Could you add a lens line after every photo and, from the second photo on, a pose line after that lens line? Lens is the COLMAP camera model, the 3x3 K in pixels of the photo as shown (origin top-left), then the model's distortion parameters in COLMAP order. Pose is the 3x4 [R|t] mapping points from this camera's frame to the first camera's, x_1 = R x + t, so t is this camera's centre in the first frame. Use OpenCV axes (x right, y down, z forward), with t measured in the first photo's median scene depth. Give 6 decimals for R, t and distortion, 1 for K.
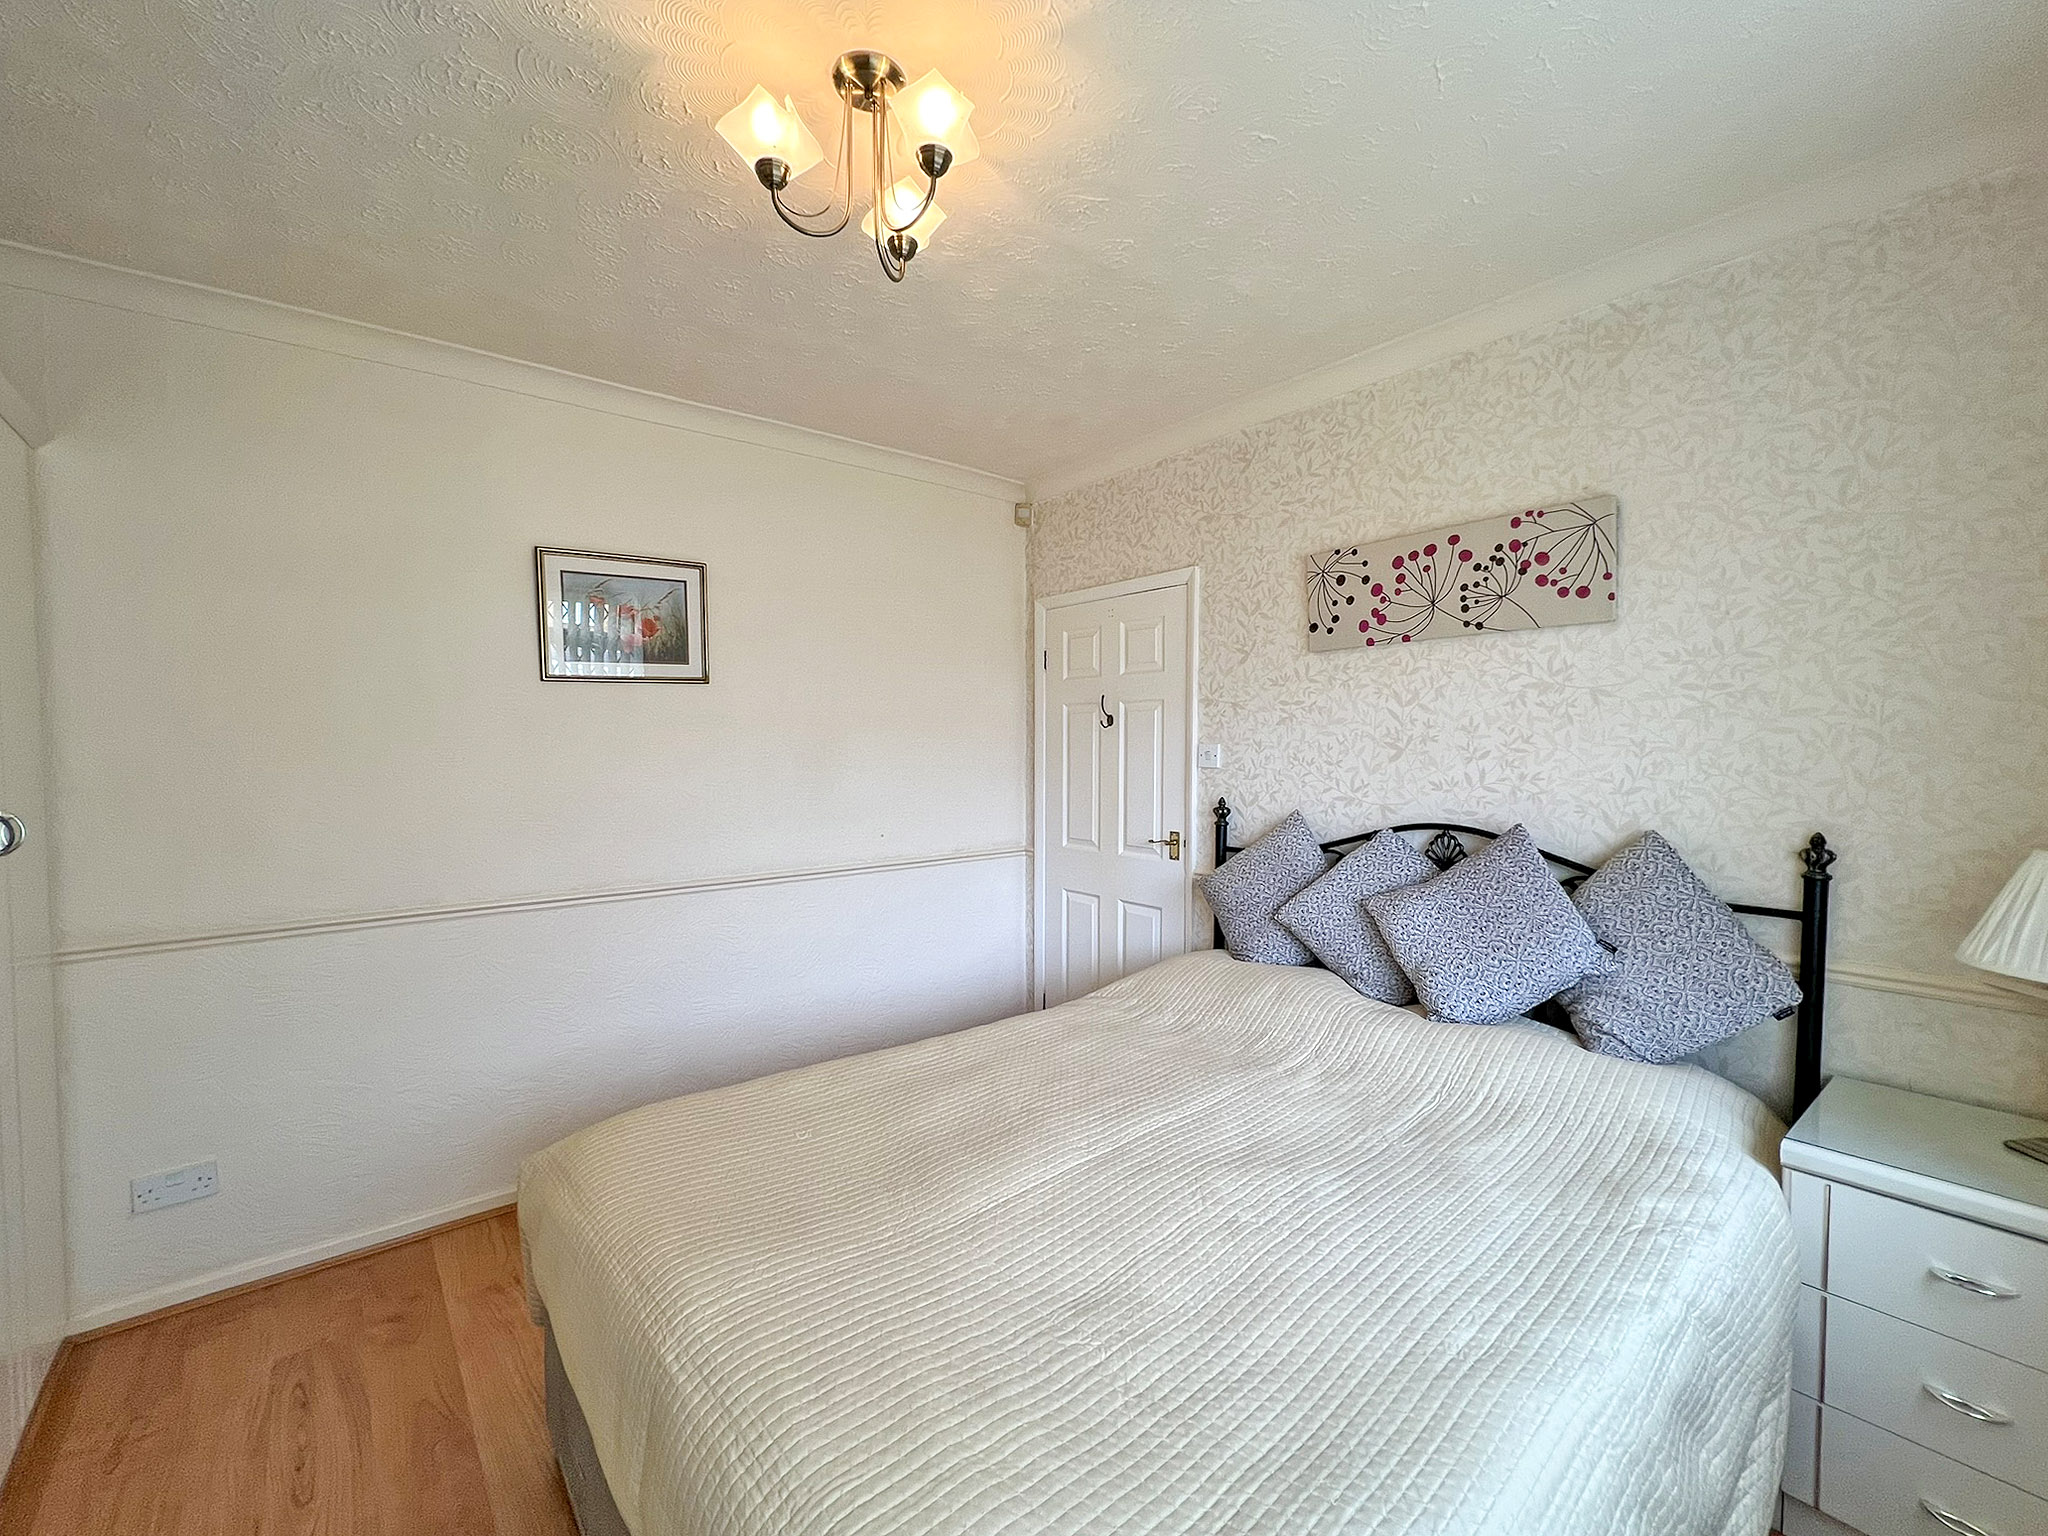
lens RADIAL K [[820.9, 0, 1024.0], [0, 820.9, 768.0], [0, 0, 1]] dist [-0.000371, -0.000086]
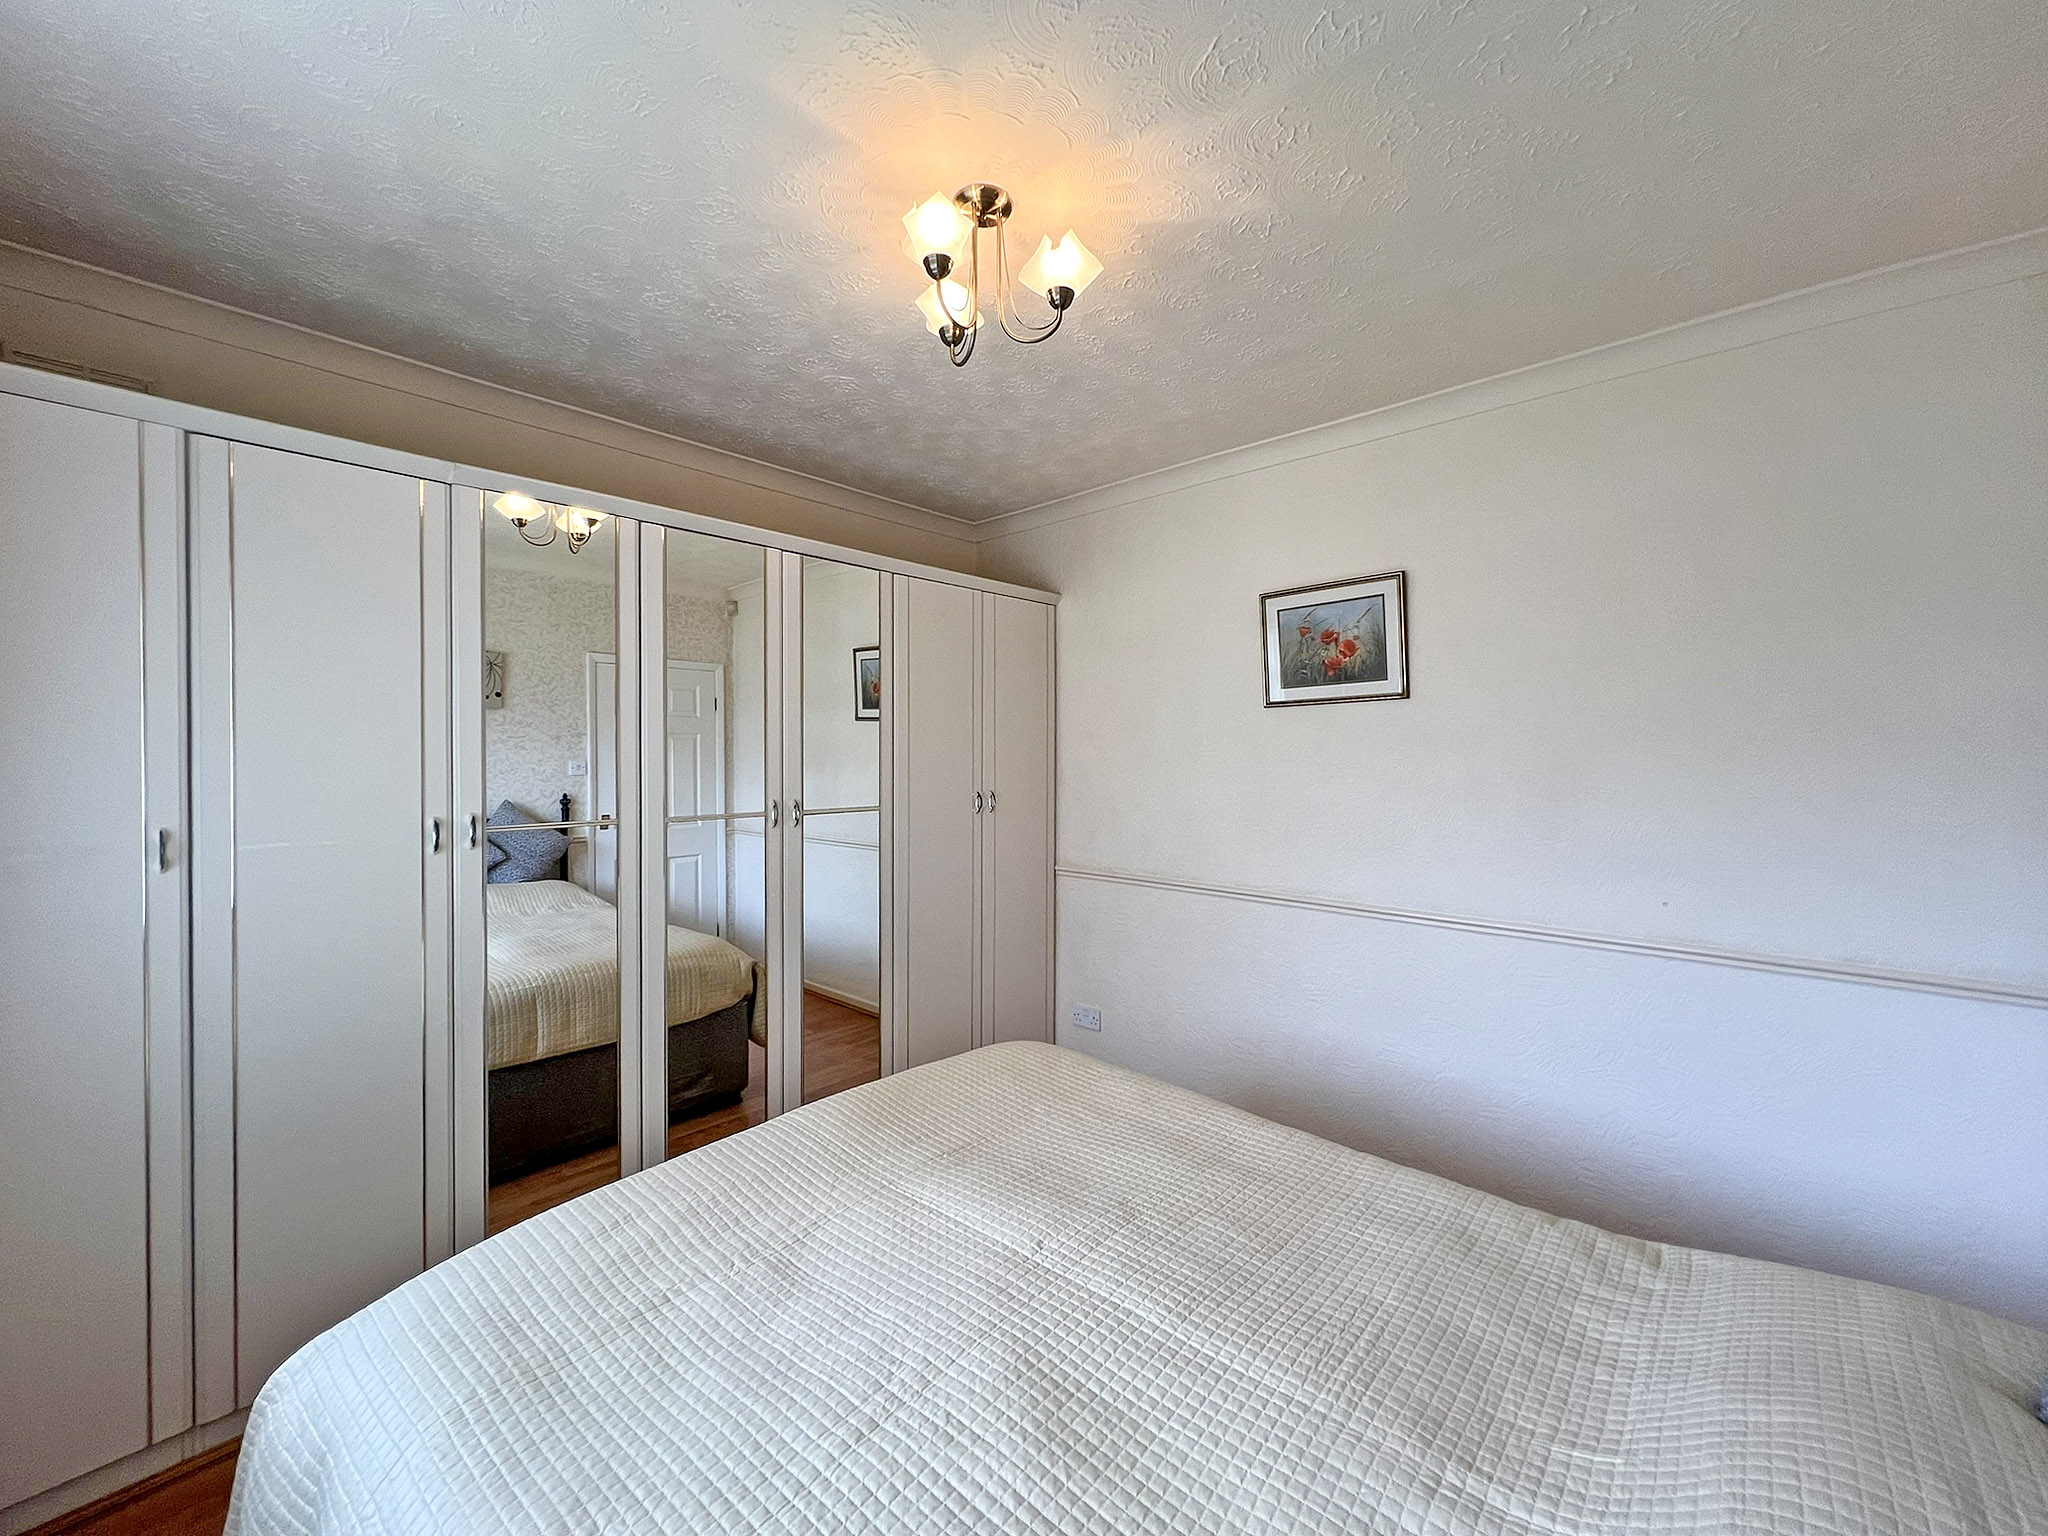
lens RADIAL K [[831.1, 0, 1024.3], [0, 831.1, 762.3], [0, 0, 1]] dist [0.000957, 0.000198]
pose [[0.149498, 0.015561, -0.988640, 0.740858], [-0.033358, 0.999386, 0.010686, -0.041096], [0.988199, 0.031381, 0.149925, 0.671574]]
